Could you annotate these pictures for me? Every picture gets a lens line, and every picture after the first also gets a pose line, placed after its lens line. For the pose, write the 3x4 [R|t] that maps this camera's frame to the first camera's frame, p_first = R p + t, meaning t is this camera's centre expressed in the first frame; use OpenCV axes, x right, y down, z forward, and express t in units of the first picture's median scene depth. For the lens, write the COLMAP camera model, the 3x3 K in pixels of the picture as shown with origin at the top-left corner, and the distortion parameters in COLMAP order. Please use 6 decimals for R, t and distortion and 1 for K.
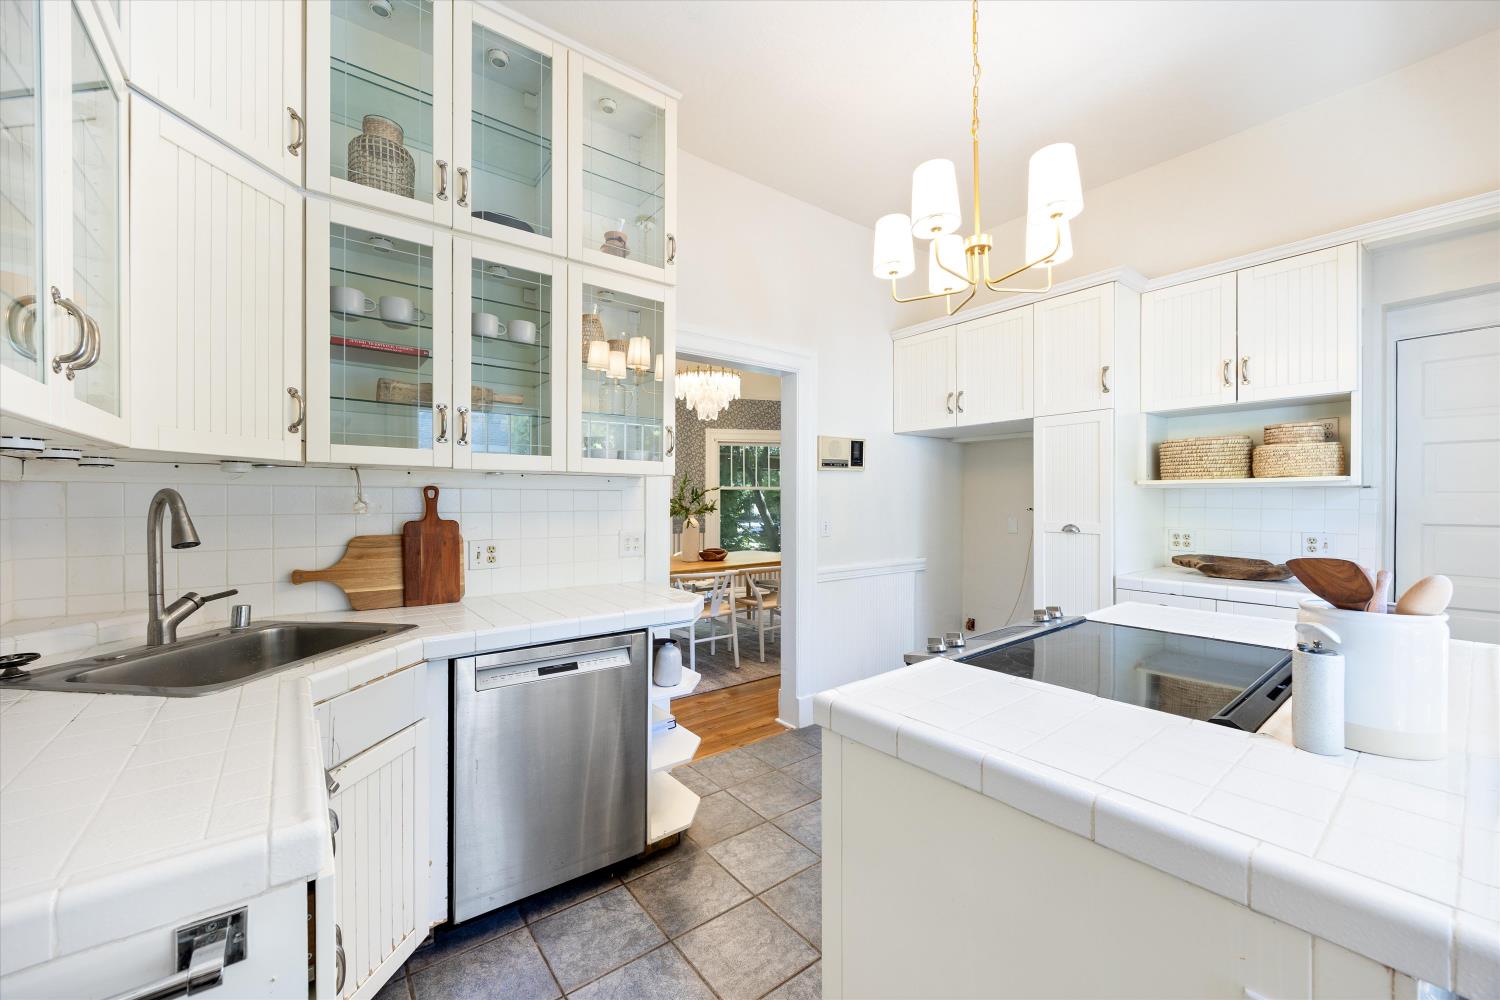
lens RADIAL K [[577.0, 0, 758.5], [0, 577.0, 498.8], [0, 0, 1]] dist [-0.002324, -0.000286]
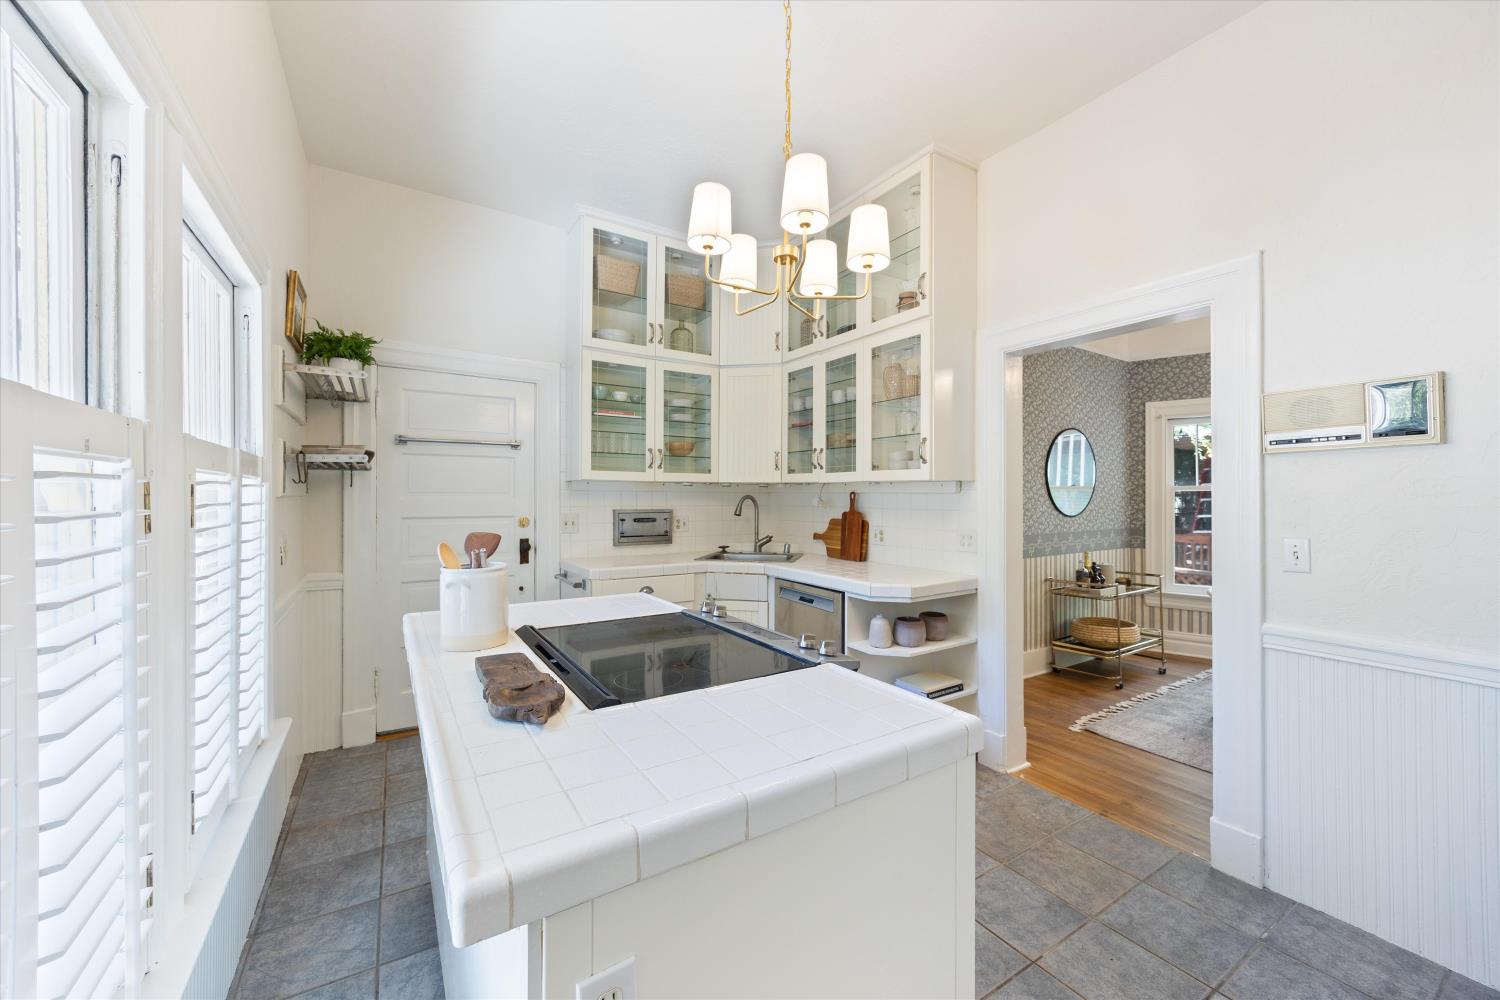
lens RADIAL K [[577.0, 0, 758.5], [0, 577.0, 498.8], [0, 0, 1]] dist [-0.002324, -0.000286]
pose [[-0.091914, 0.002479, -0.995764, 1.184220], [-0.006771, 0.999972, 0.003114, -0.005572], [0.995744, 0.007028, -0.091895, 0.887998]]
